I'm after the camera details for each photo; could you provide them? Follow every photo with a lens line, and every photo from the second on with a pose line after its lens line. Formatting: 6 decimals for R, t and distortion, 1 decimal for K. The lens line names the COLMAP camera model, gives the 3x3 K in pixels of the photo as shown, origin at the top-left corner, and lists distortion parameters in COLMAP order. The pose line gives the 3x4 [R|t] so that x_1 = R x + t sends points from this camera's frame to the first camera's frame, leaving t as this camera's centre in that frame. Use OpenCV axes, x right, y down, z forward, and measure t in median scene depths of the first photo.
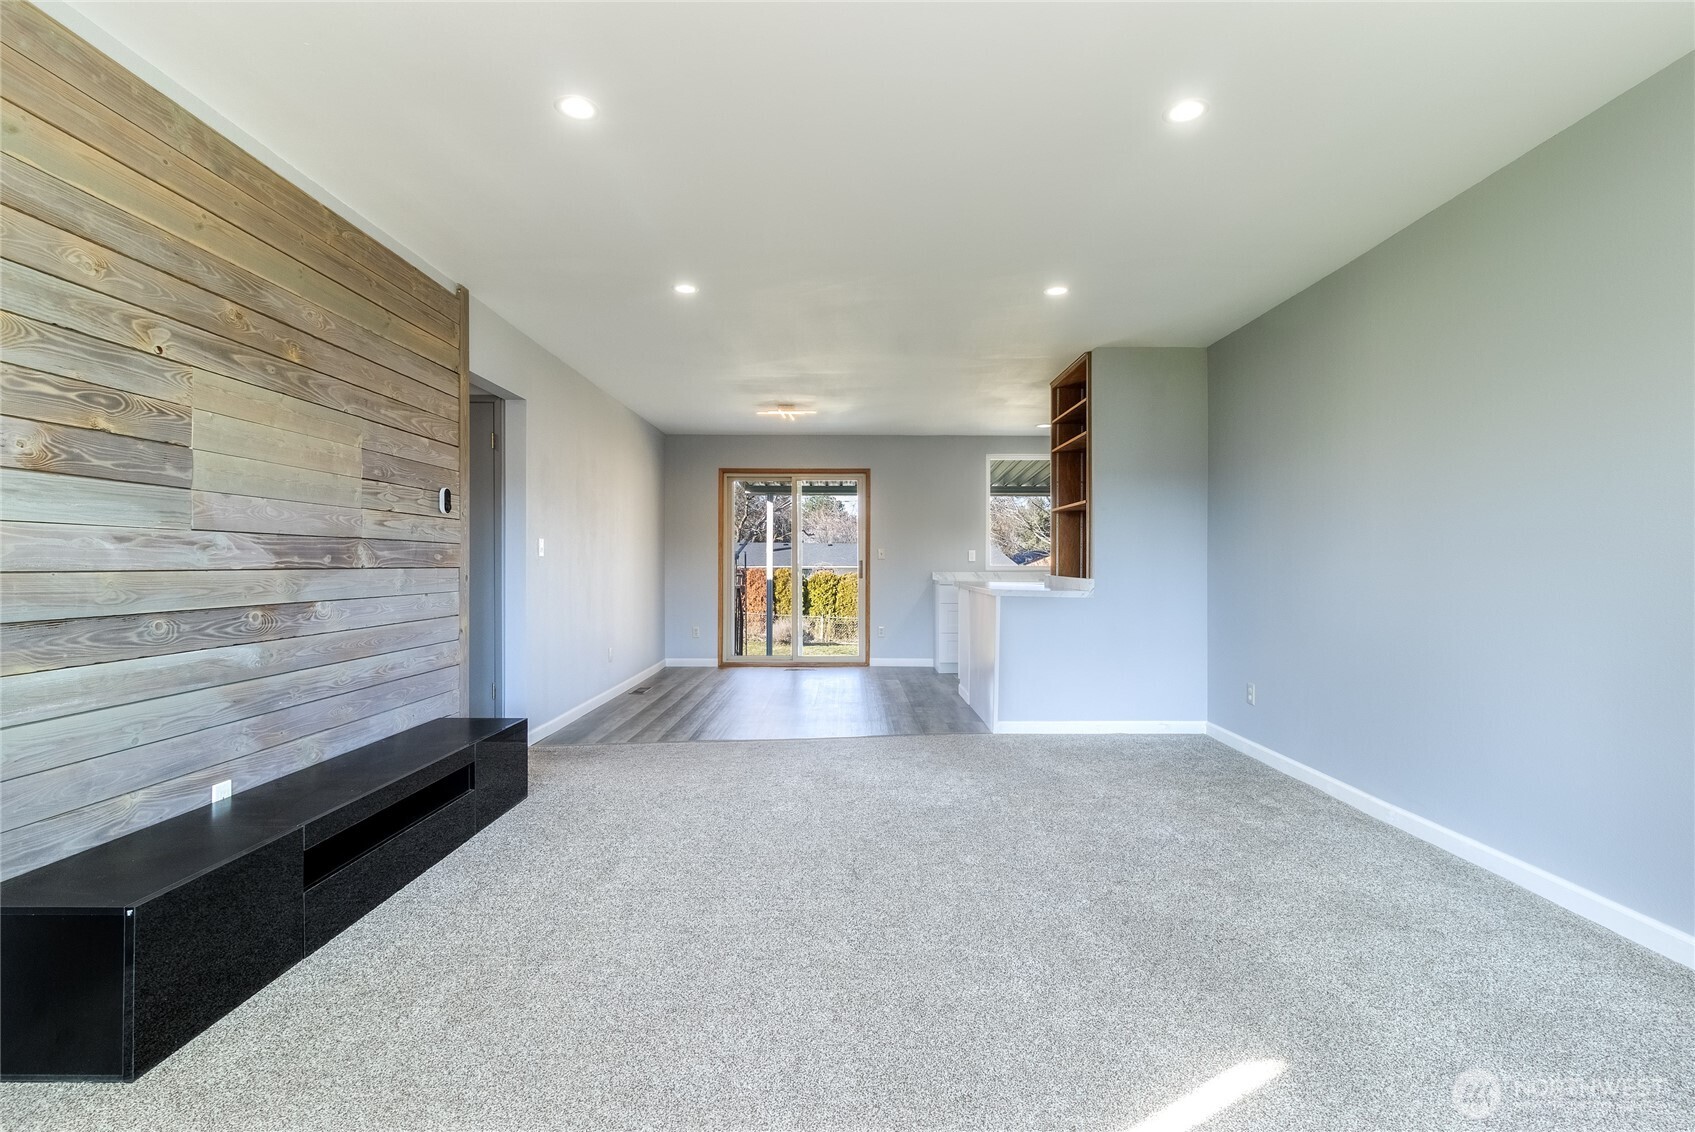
lens RADIAL K [[778.1, 0, 847.5], [0, 778.1, 566.0], [0, 0, 1]] dist [0.000004, 0.000002]
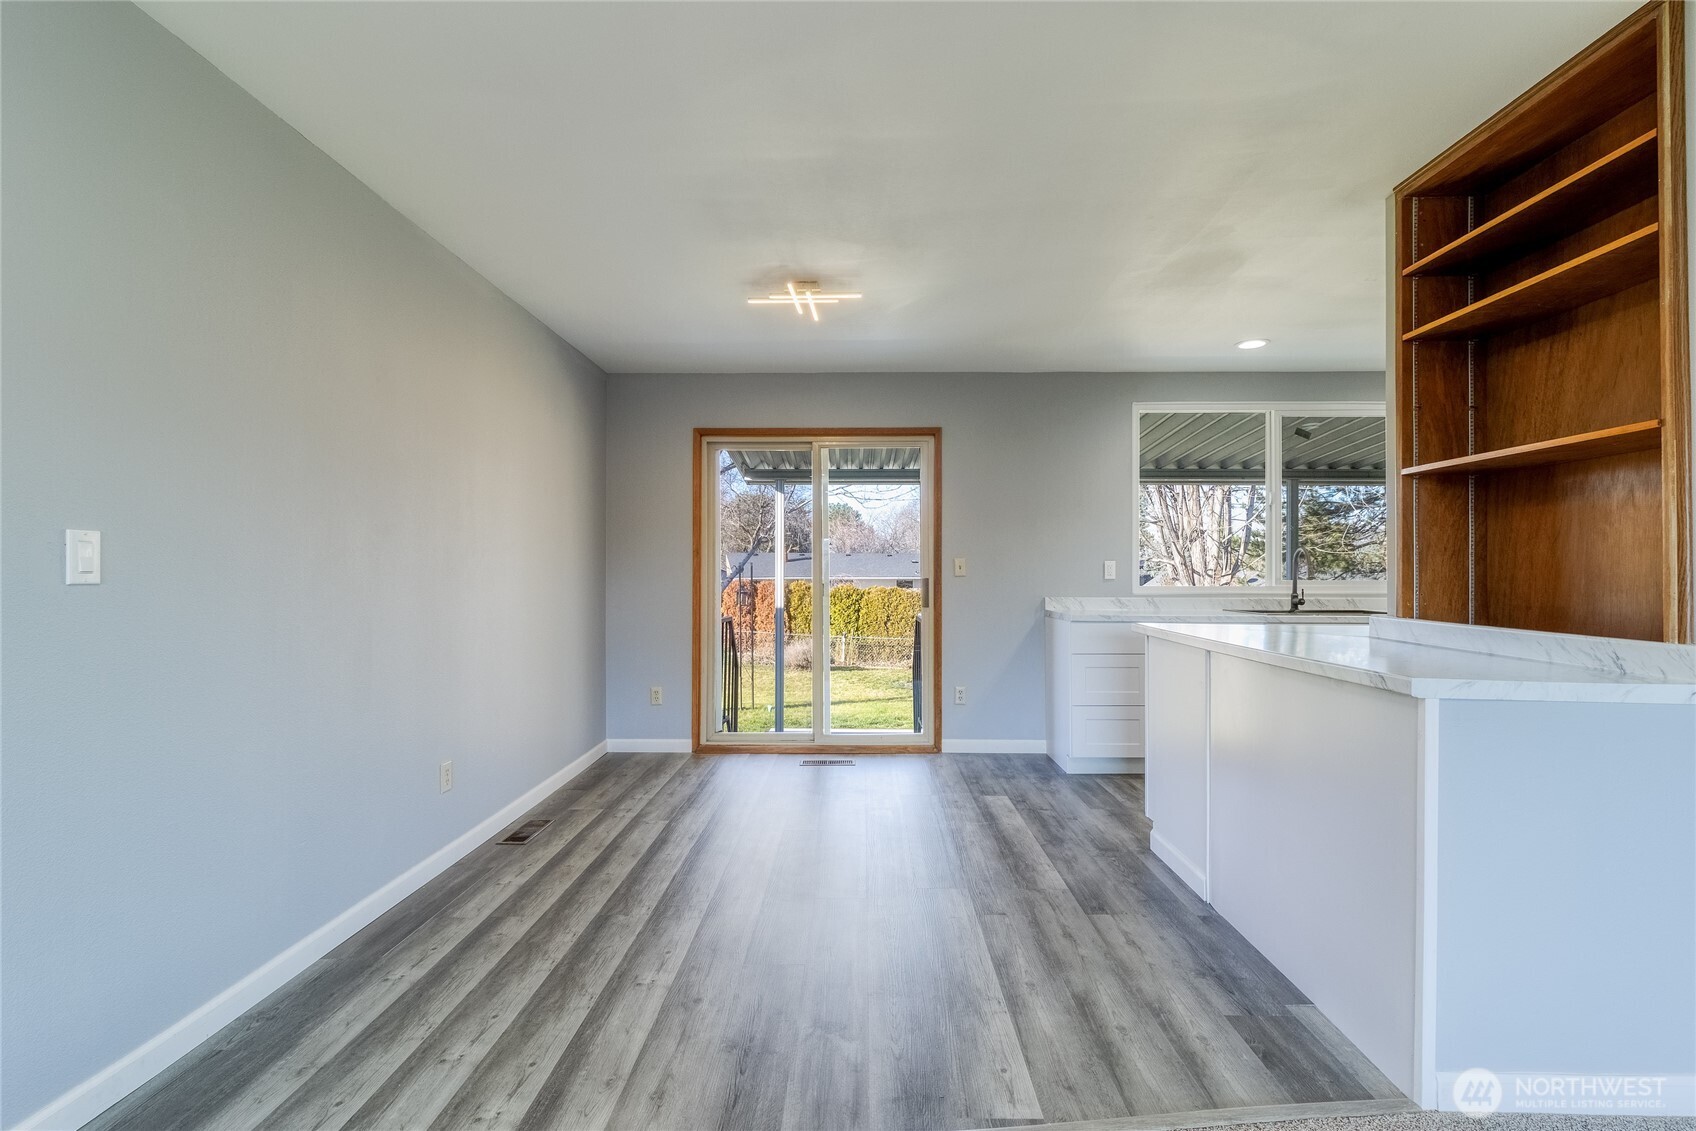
lens RADIAL K [[782.4, 0, 875.3], [0, 782.4, 570.2], [0, 0, 1]] dist [0.000195, 0.000032]
pose [[0.999889, -0.002963, 0.014597, -0.031510], [0.003078, 0.999965, -0.007832, -0.008664], [-0.014573, 0.007876, 0.999863, 0.383257]]
